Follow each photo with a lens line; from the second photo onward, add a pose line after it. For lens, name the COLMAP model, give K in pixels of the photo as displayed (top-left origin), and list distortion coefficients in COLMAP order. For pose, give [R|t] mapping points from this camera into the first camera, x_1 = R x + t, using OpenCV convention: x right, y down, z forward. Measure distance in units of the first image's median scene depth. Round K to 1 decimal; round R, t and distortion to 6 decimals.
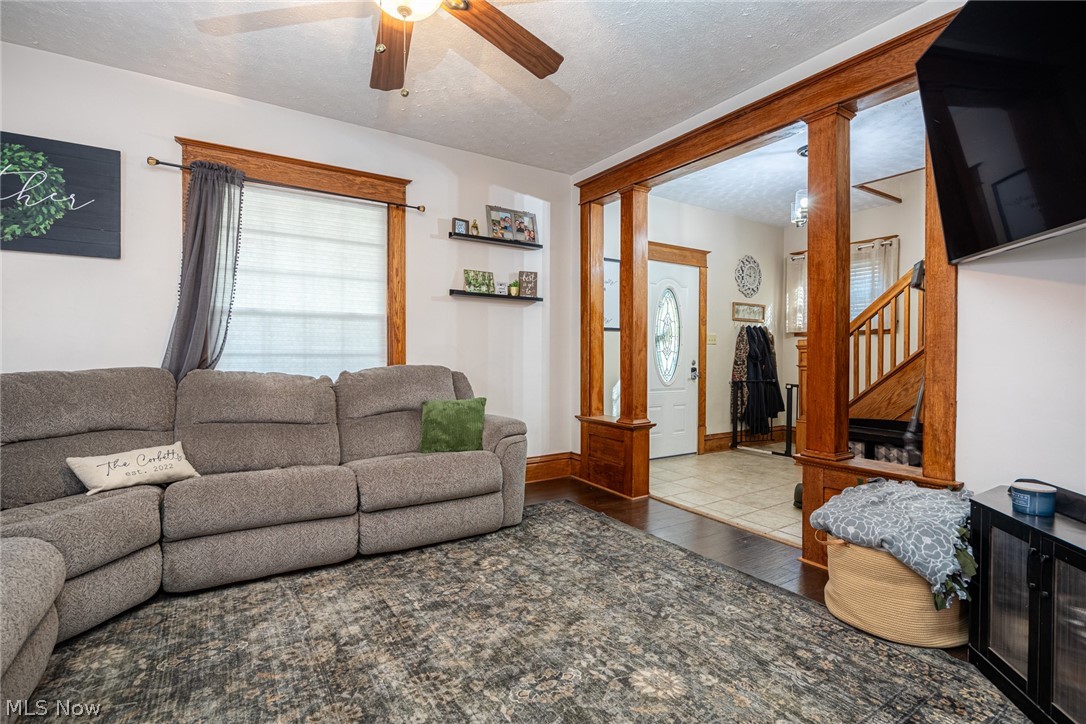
lens RADIAL K [[506.4, 0, 541.5], [0, 506.4, 363.5], [0, 0, 1]] dist [-0.000379, -0.000032]
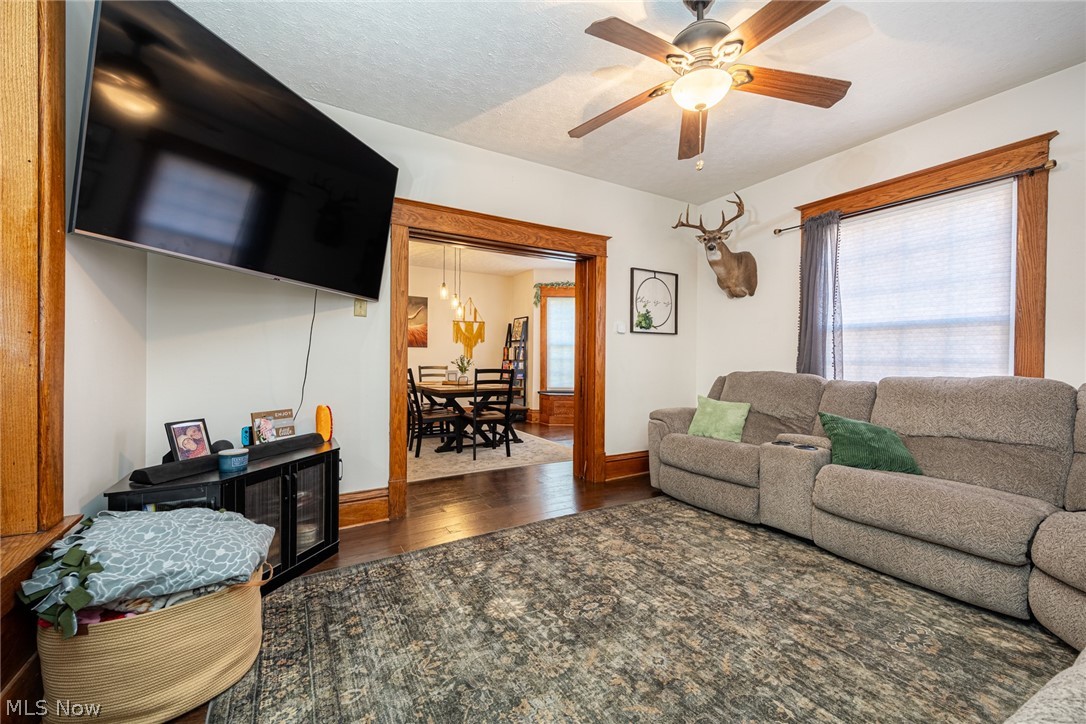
lens RADIAL K [[437.0, 0, 539.8], [0, 437.0, 361.1], [0, 0, 1]] dist [0.001926, 0.000074]
pose [[-0.999112, -0.009031, 0.041154, 0.093634], [-0.008488, 0.999875, 0.013352, -0.021207], [-0.041269, 0.012991, -0.999064, 1.962727]]
